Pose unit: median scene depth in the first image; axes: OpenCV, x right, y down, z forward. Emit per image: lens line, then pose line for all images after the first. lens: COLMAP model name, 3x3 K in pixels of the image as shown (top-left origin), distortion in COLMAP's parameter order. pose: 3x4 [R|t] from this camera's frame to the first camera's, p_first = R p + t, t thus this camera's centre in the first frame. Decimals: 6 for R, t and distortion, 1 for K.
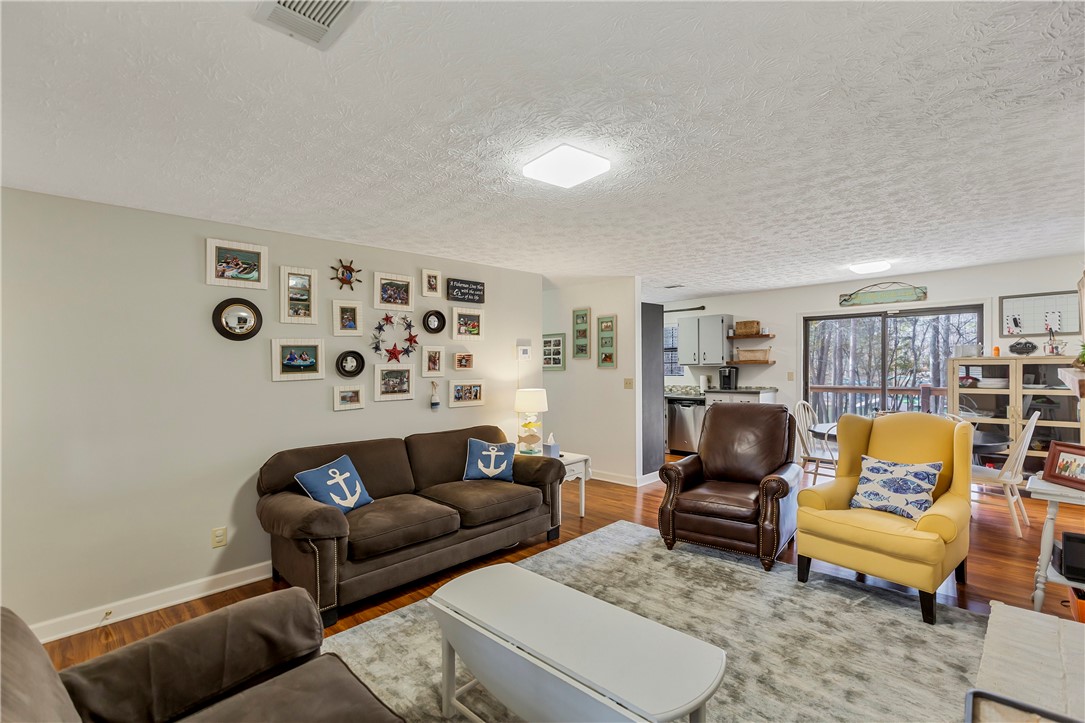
lens RADIAL K [[485.4, 0, 538.3], [0, 485.4, 370.1], [0, 0, 1]] dist [-0.002213, -0.000951]
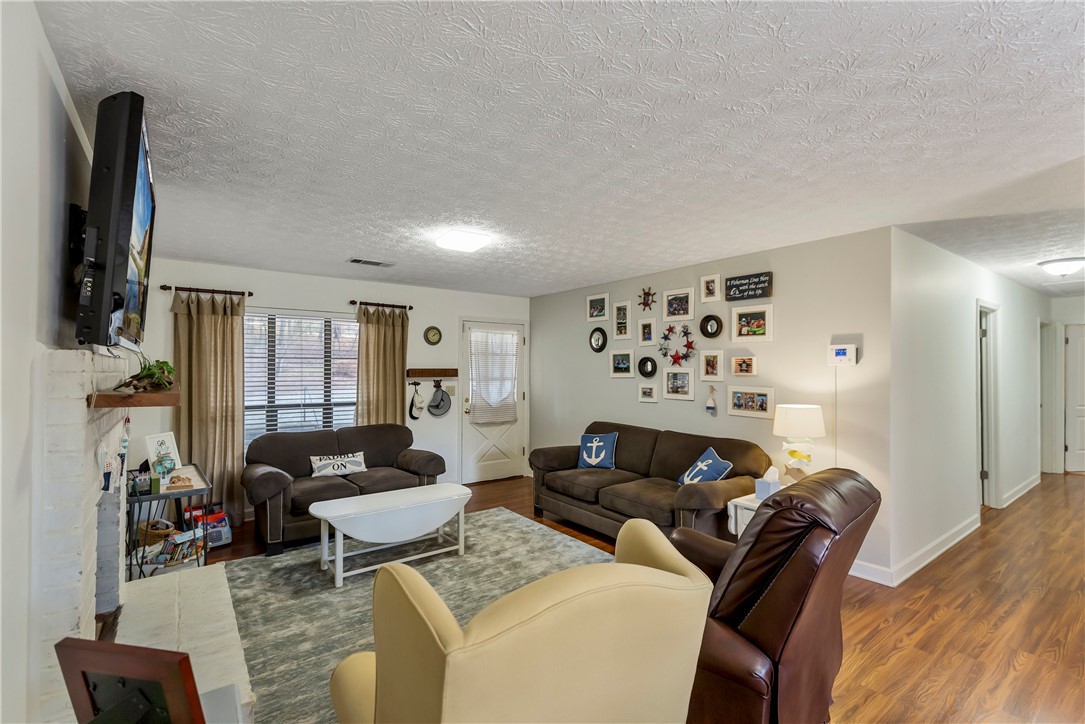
lens RADIAL K [[492.0, 0, 552.5], [0, 492.0, 364.4], [0, 0, 1]] dist [-0.000110, -0.000326]
pose [[-0.121529, 0.009829, -0.992539, 0.807832], [-0.011501, 0.999870, 0.011310, -0.027380], [0.992521, 0.012790, -0.121400, 0.770442]]
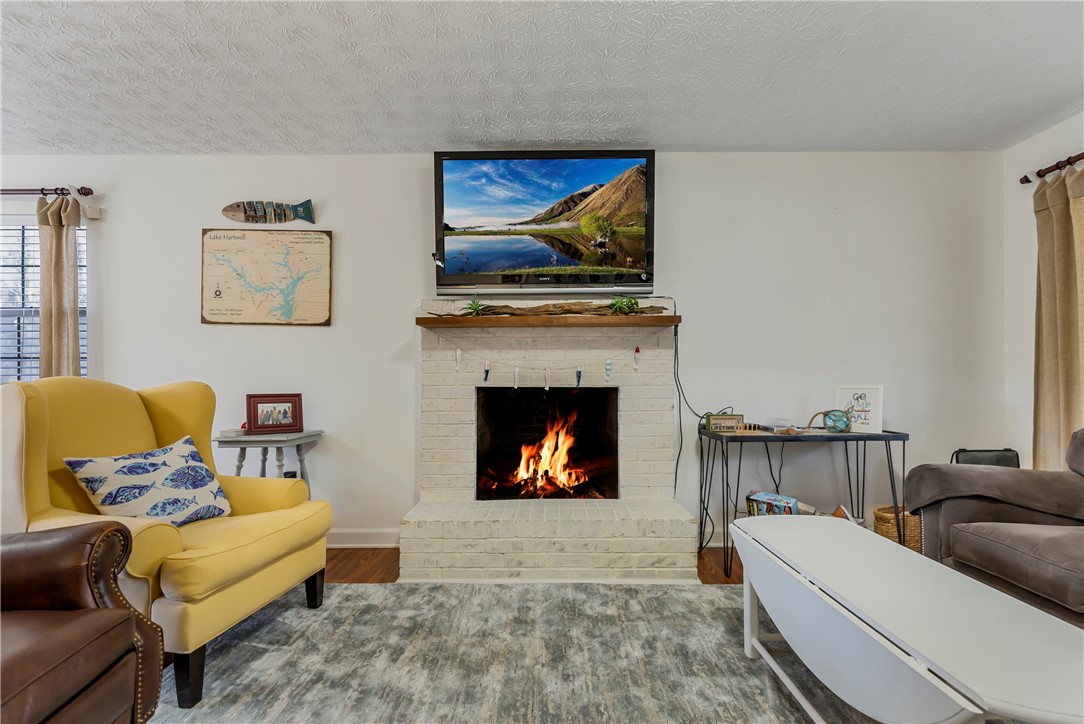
lens RADIAL K [[473.8, 0, 528.2], [0, 473.8, 390.4], [0, 0, 1]] dist [-0.006060, -0.000074]
pose [[-0.713760, 0.016870, 0.700188, -0.007339], [0.026064, 0.999657, 0.002484, 0.092555], [-0.699906, 0.020023, -0.713955, 0.780557]]
